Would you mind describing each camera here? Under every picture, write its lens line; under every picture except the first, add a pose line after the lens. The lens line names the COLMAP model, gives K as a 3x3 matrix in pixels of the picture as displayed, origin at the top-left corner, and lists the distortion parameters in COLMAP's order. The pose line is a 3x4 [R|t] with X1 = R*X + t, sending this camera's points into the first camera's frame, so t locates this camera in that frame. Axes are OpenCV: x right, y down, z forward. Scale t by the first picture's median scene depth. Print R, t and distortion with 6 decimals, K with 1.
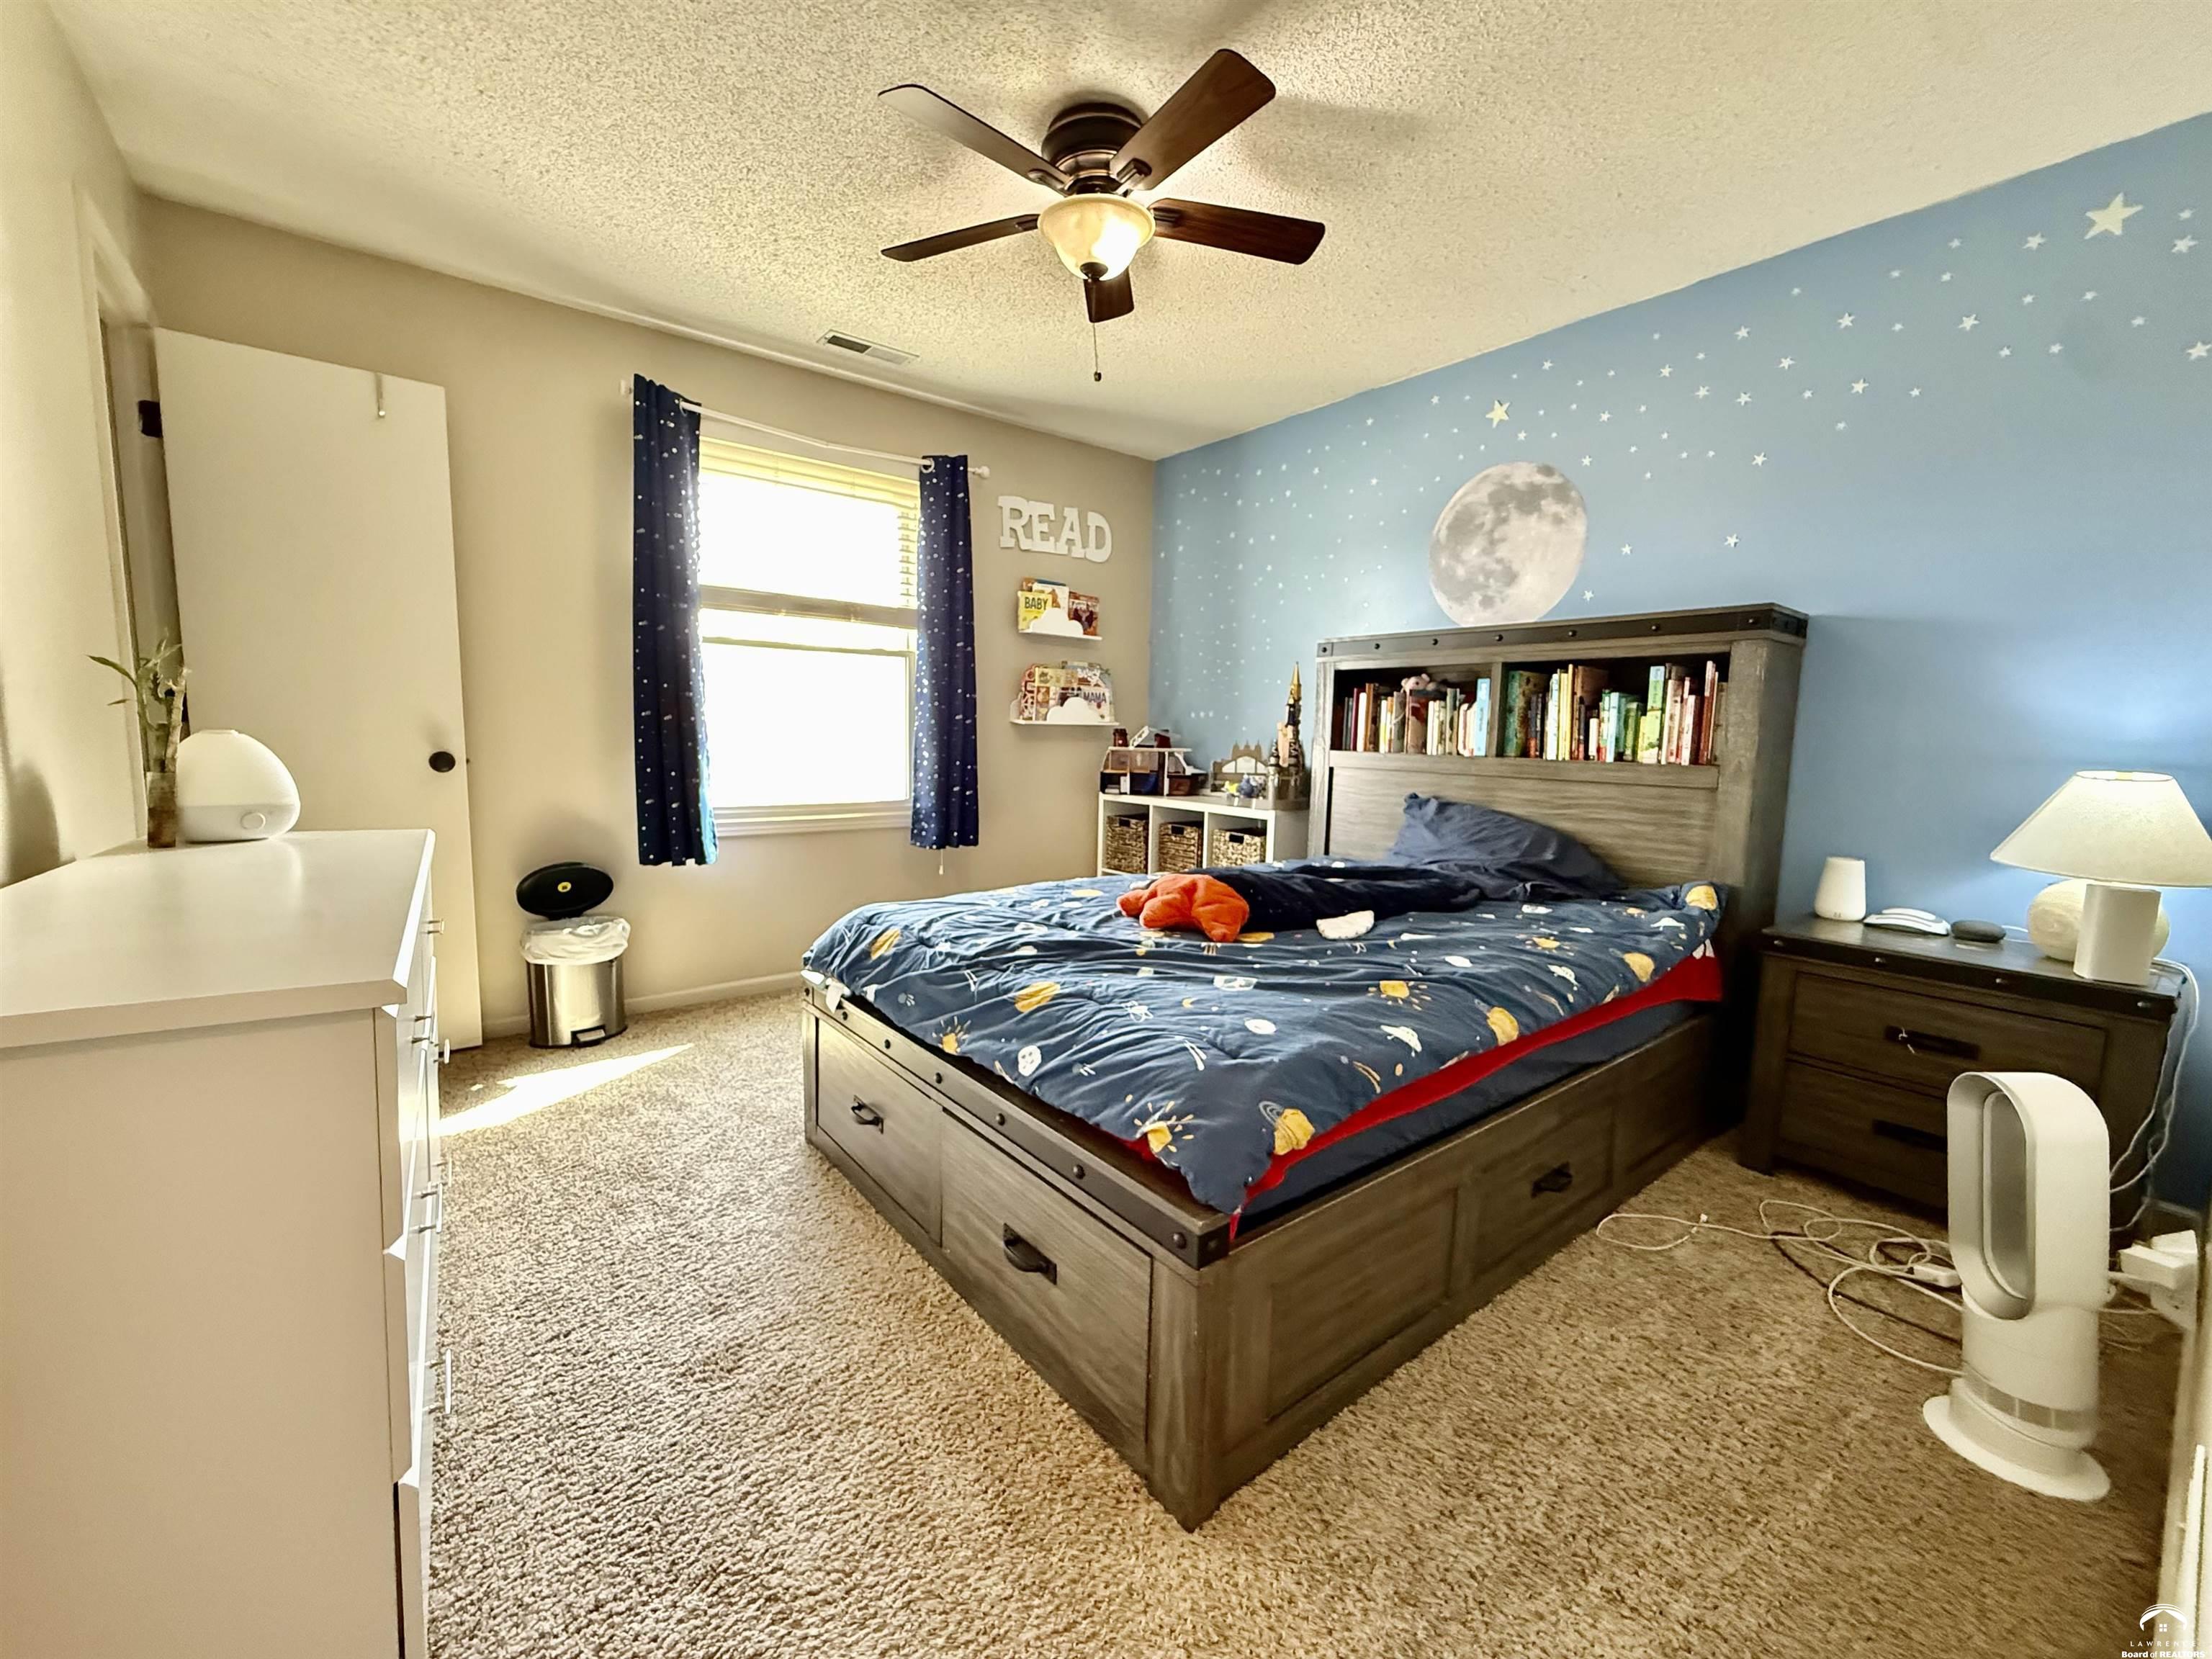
lens RADIAL K [[879.2, 0, 1101.1], [0, 879.2, 829.8], [0, 0, 1]] dist [0.000615, 0.000025]
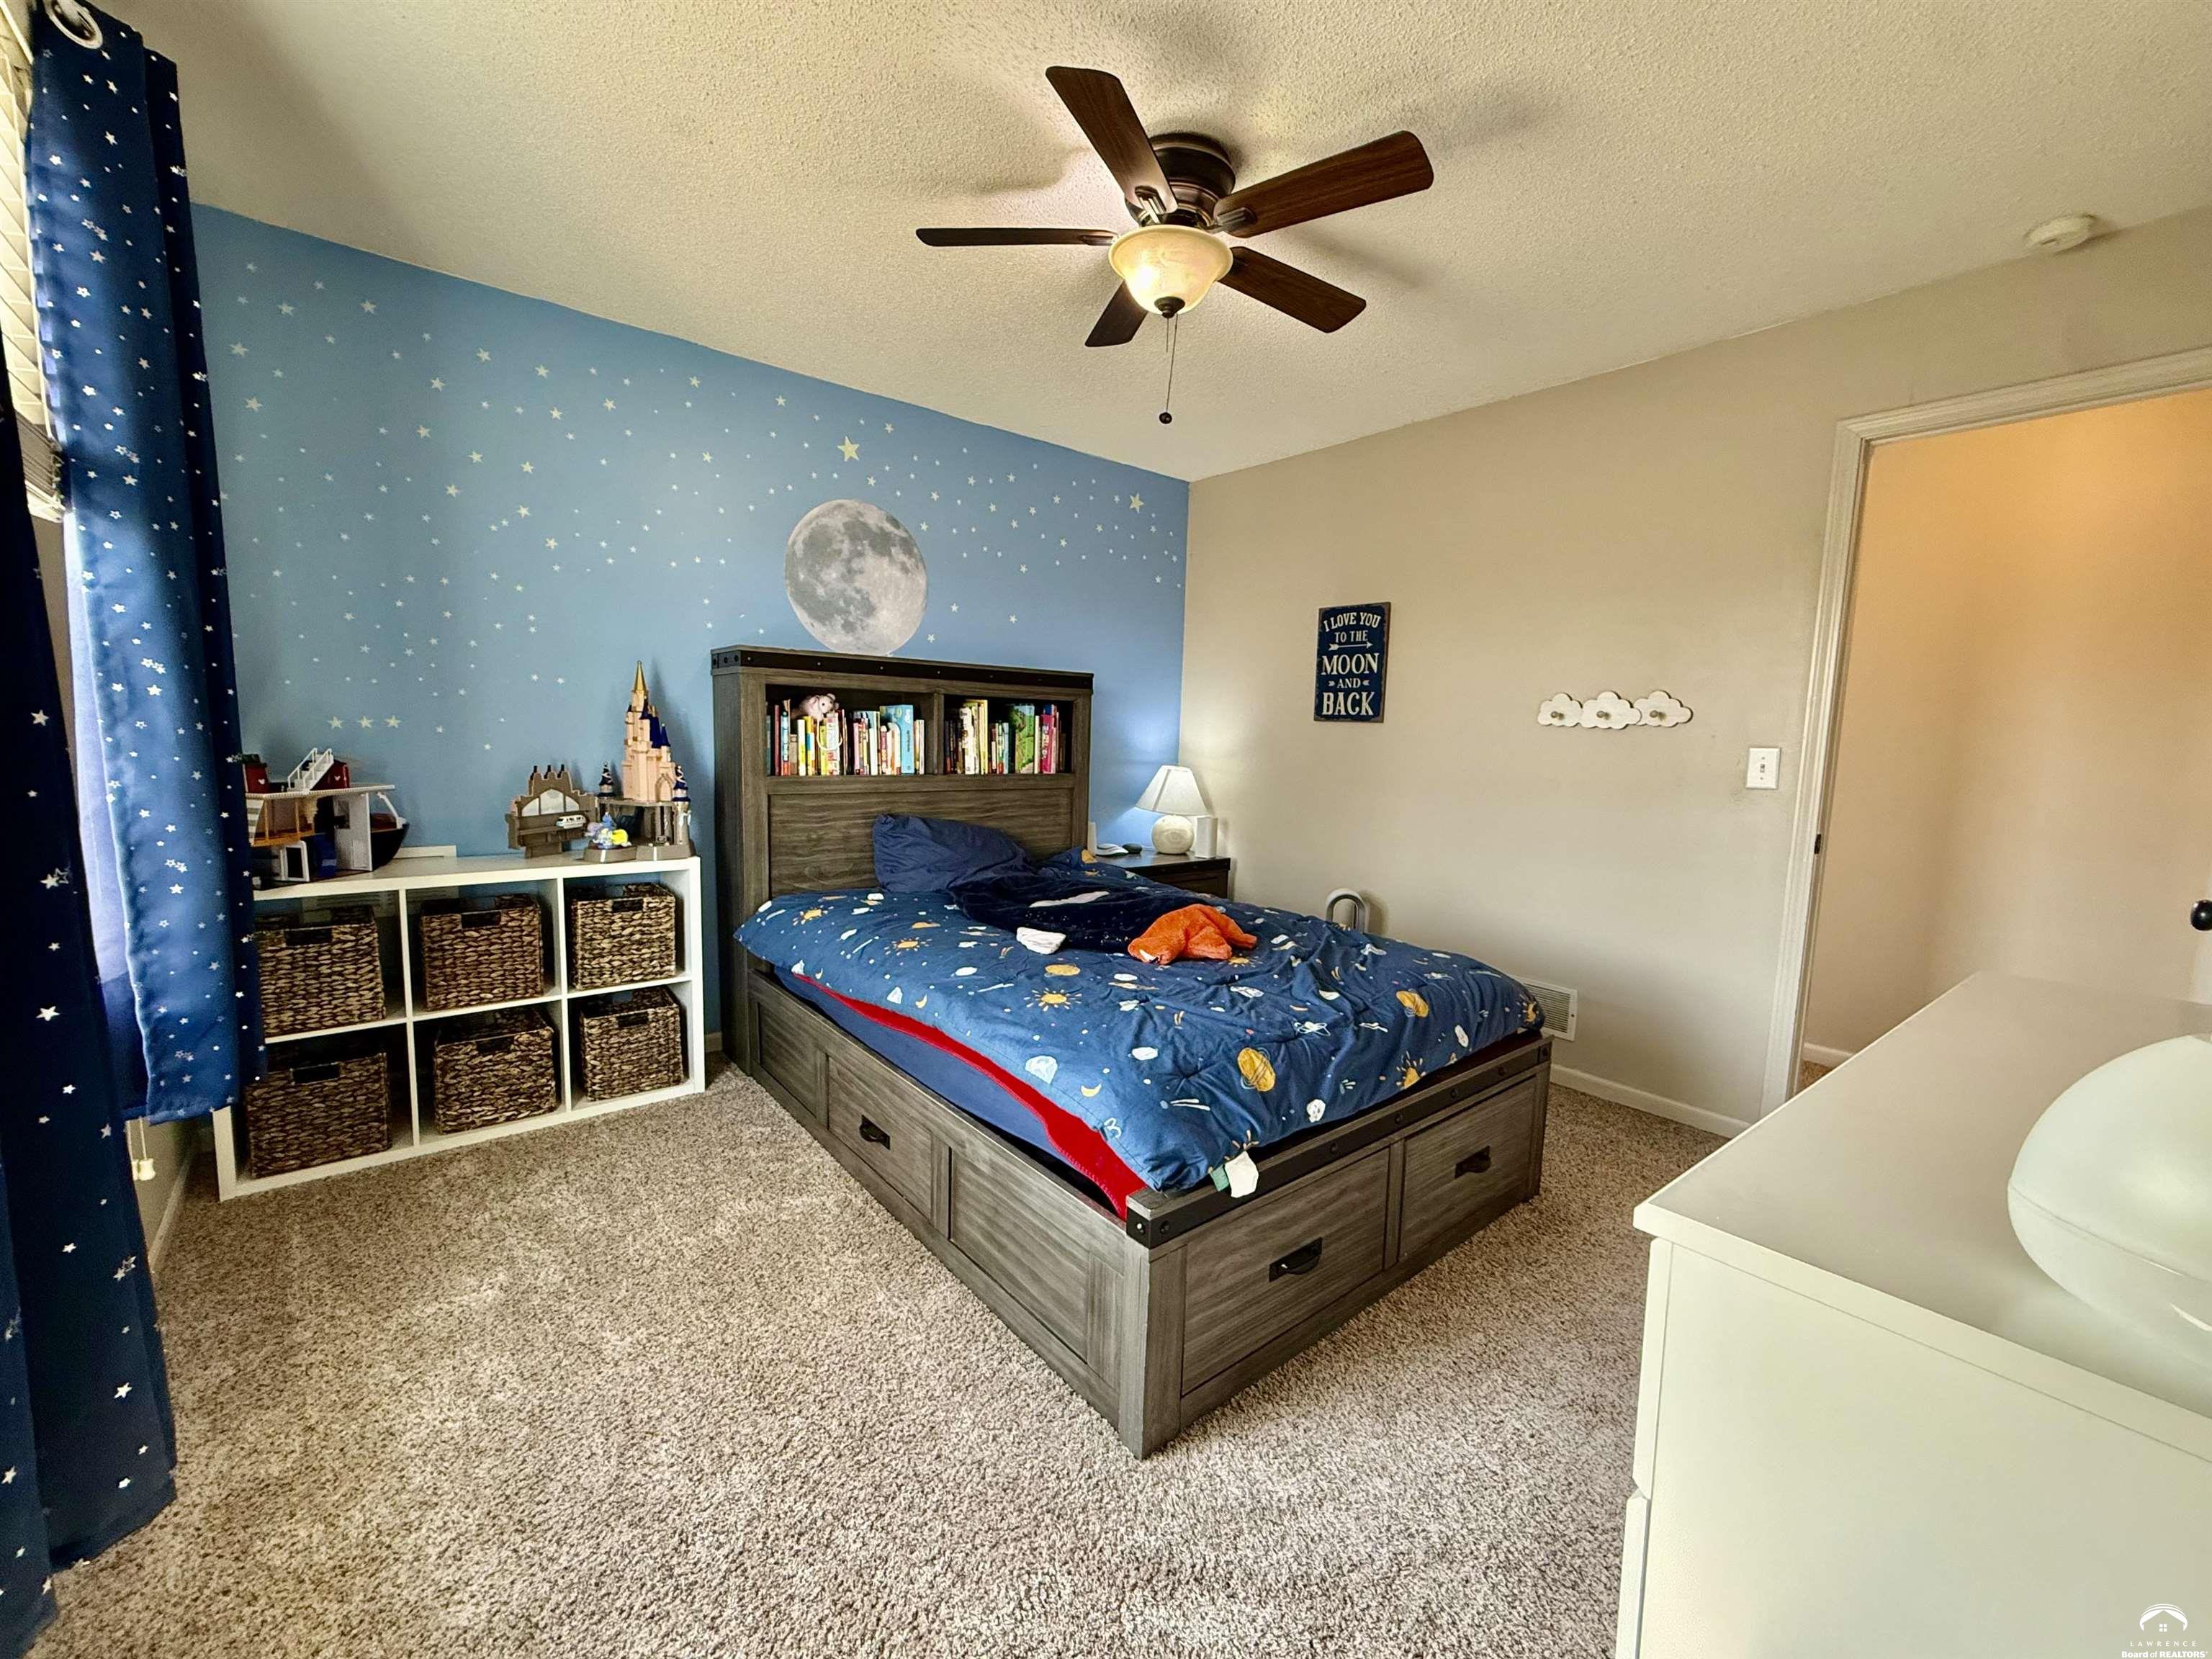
lens RADIAL K [[879.2, 0, 1101.1], [0, 879.2, 829.8], [0, 0, 1]] dist [0.000615, 0.000025]
pose [[-0.007245, -0.133668, 0.991000, -0.682528], [0.085958, 0.987274, 0.133794, -0.140907], [-0.996272, 0.086153, 0.004337, 0.754181]]
